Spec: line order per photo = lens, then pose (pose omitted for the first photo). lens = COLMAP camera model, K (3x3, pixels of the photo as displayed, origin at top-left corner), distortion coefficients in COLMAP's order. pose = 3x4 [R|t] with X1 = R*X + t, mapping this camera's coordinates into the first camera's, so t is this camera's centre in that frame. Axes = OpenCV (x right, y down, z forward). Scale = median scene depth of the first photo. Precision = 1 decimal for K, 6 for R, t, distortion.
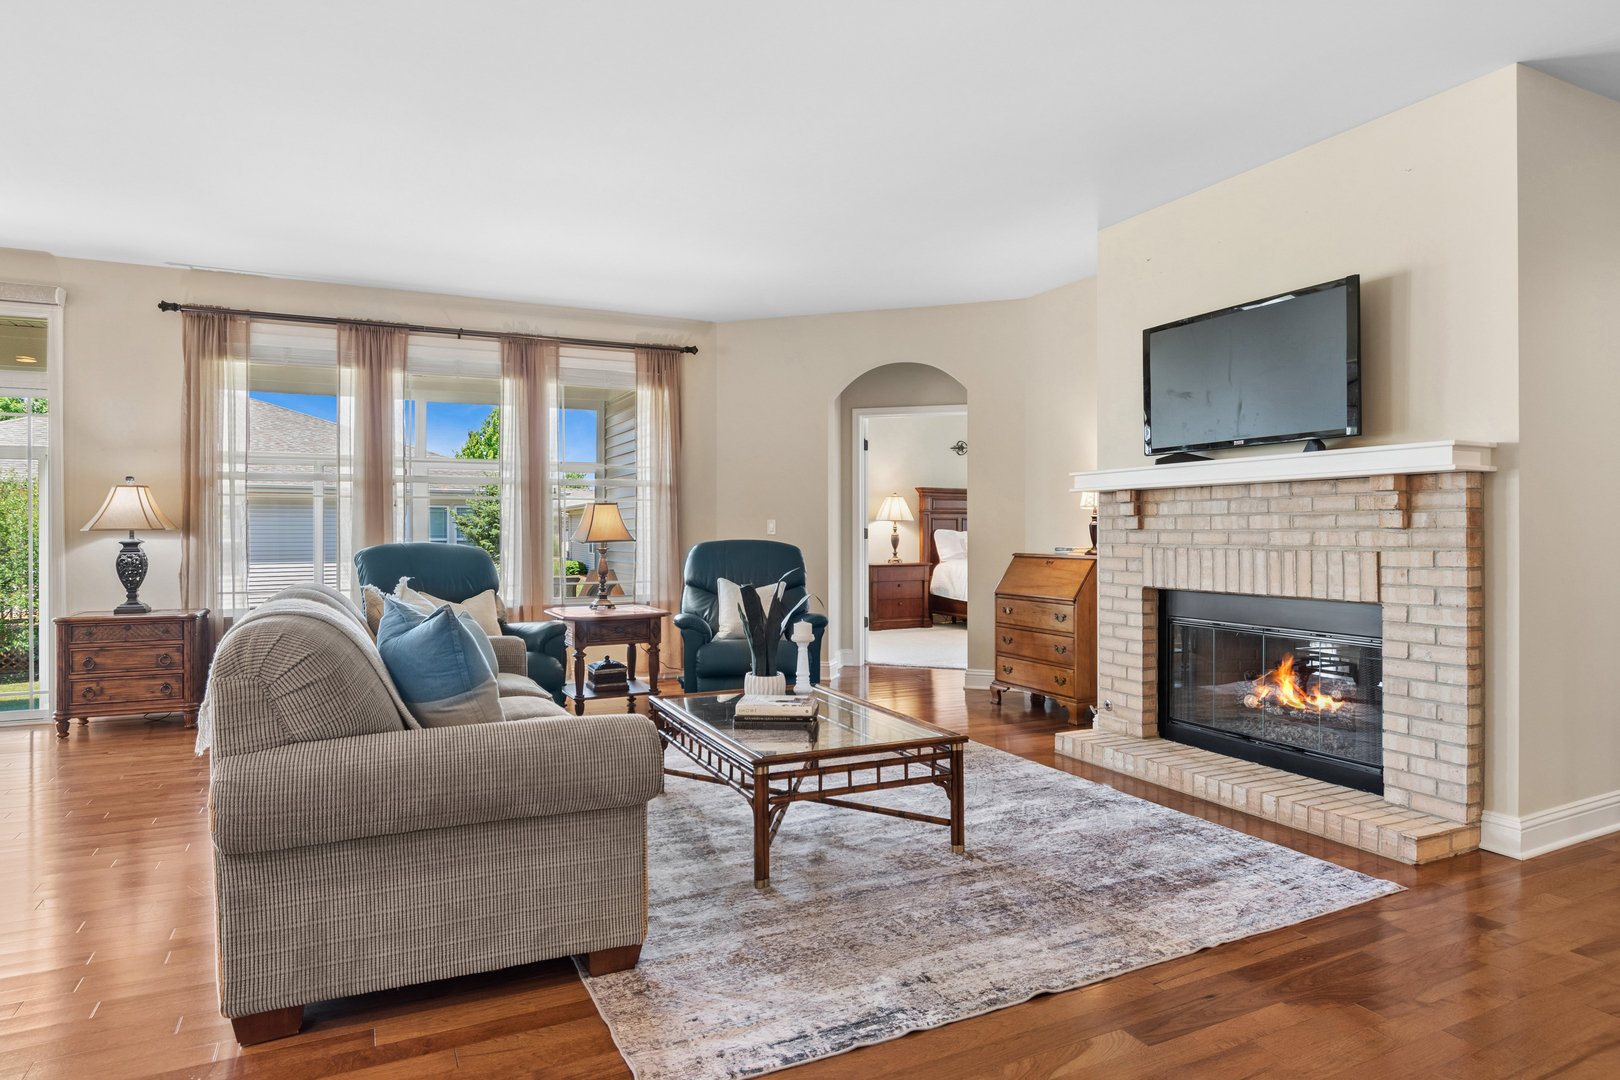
lens RADIAL K [[921.6, 0, 812.5], [0, 921.6, 529.8], [0, 0, 1]] dist [0.002678, -0.010899]
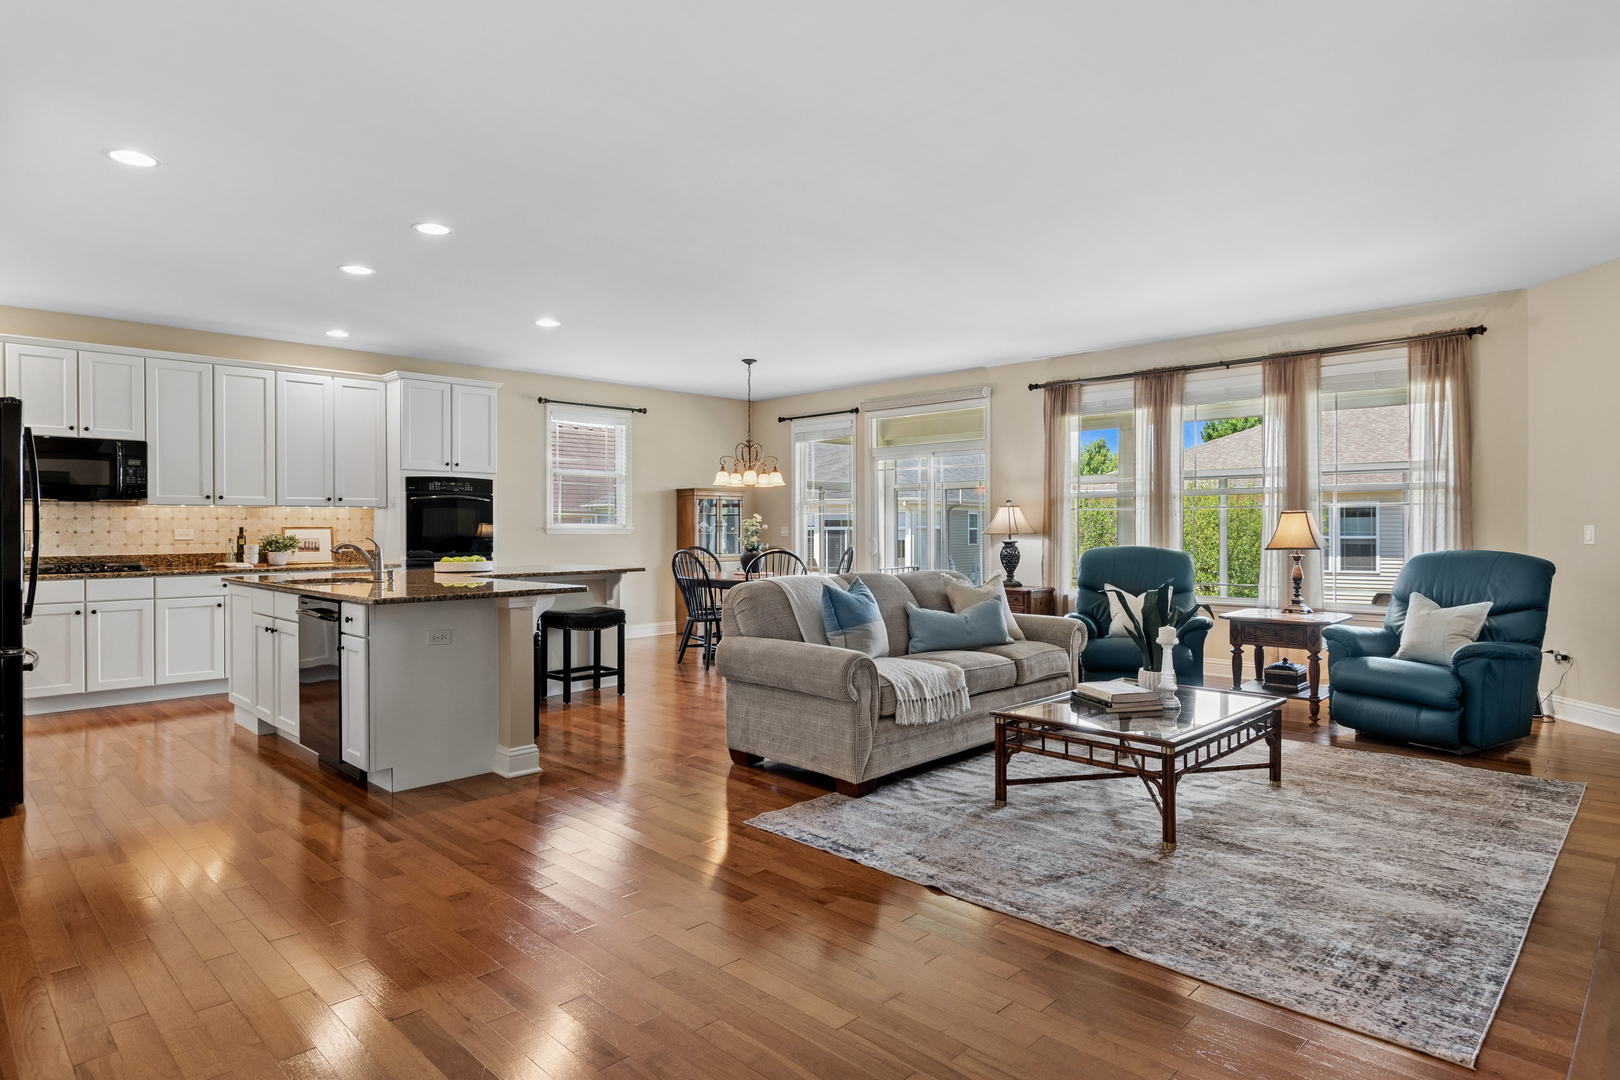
lens RADIAL K [[921.6, 0, 812.5], [0, 921.6, 529.8], [0, 0, 1]] dist [0.002678, -0.010899]
pose [[0.334072, 0.006325, -0.942526, 0.616035], [0.002377, 0.999969, 0.007553, -0.019387], [0.942545, -0.004764, 0.334046, 0.149030]]
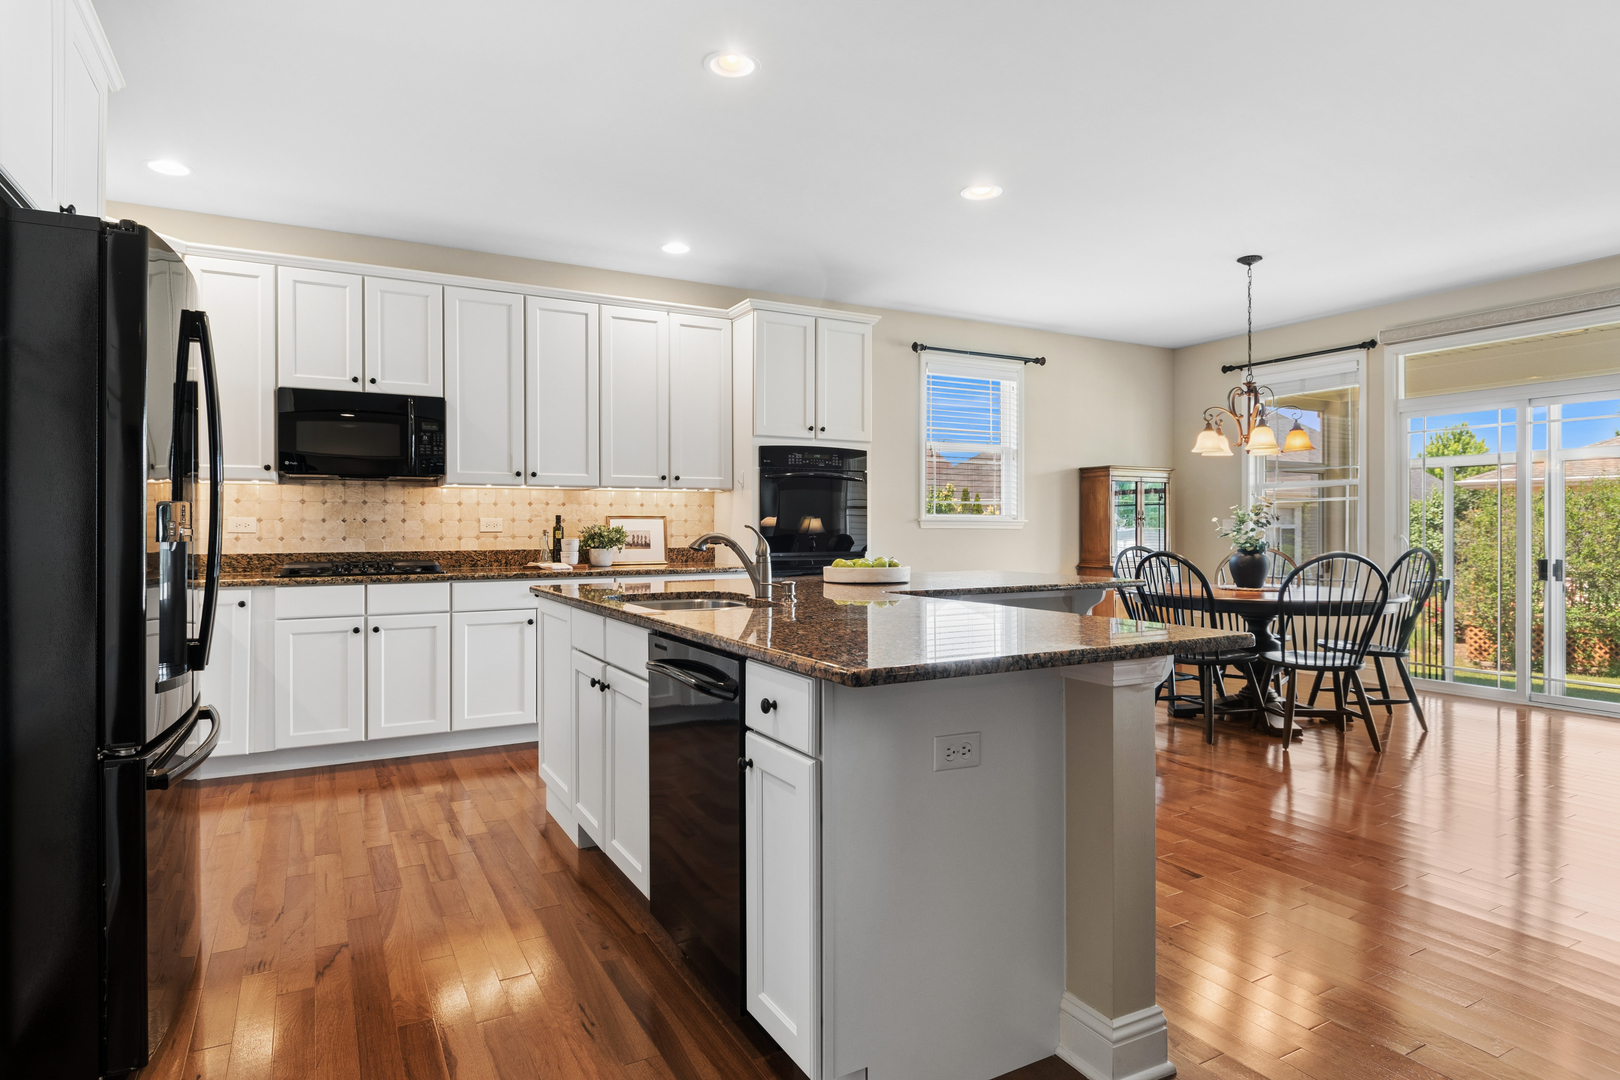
lens RADIAL K [[921.6, 0, 812.5], [0, 921.6, 529.8], [0, 0, 1]] dist [0.002678, -0.010899]
pose [[0.050663, 0.006595, -0.998694, 0.107559], [0.002007, 0.999976, 0.006706, -0.005787], [0.998714, -0.002344, 0.050649, 0.042337]]
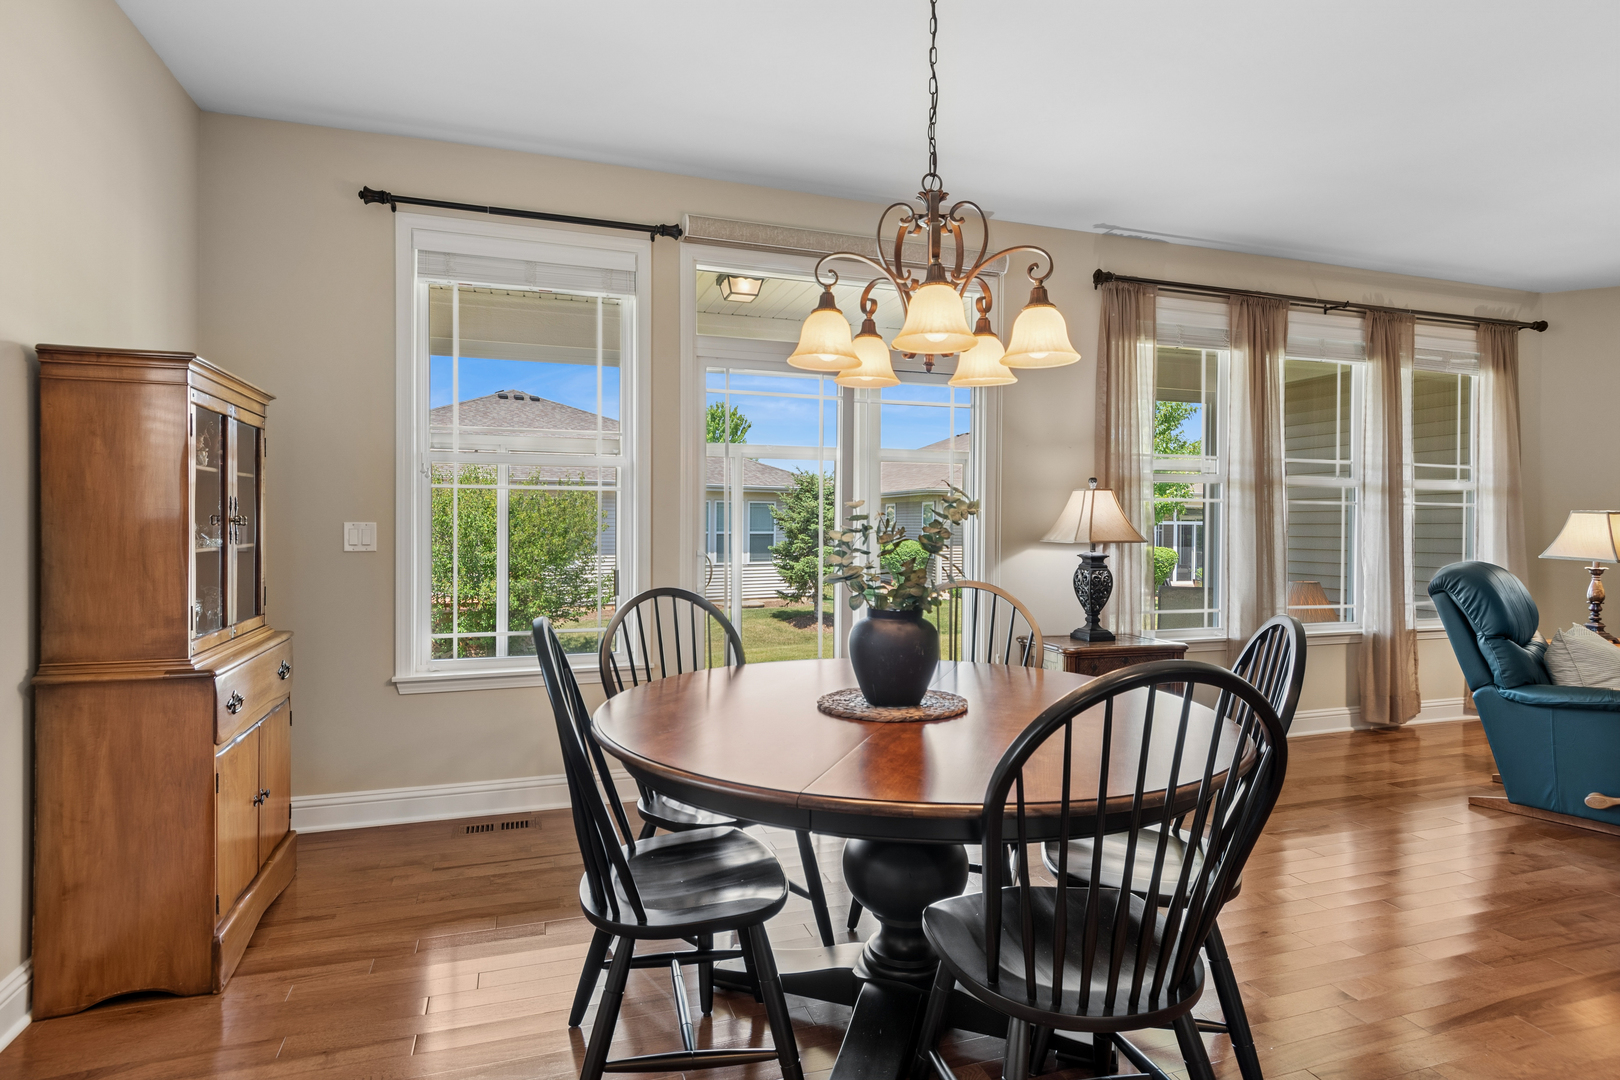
lens RADIAL K [[842.1, 0, 810.0], [0, 842.1, 540.0], [0, 0, 1]] dist [0.001907, 0.000367]
pose [[0.990169, 0.014120, -0.139161, -0.863385], [-0.011150, 0.999694, 0.022092, -0.015211], [0.139430, -0.020323, 0.990023, 0.195330]]
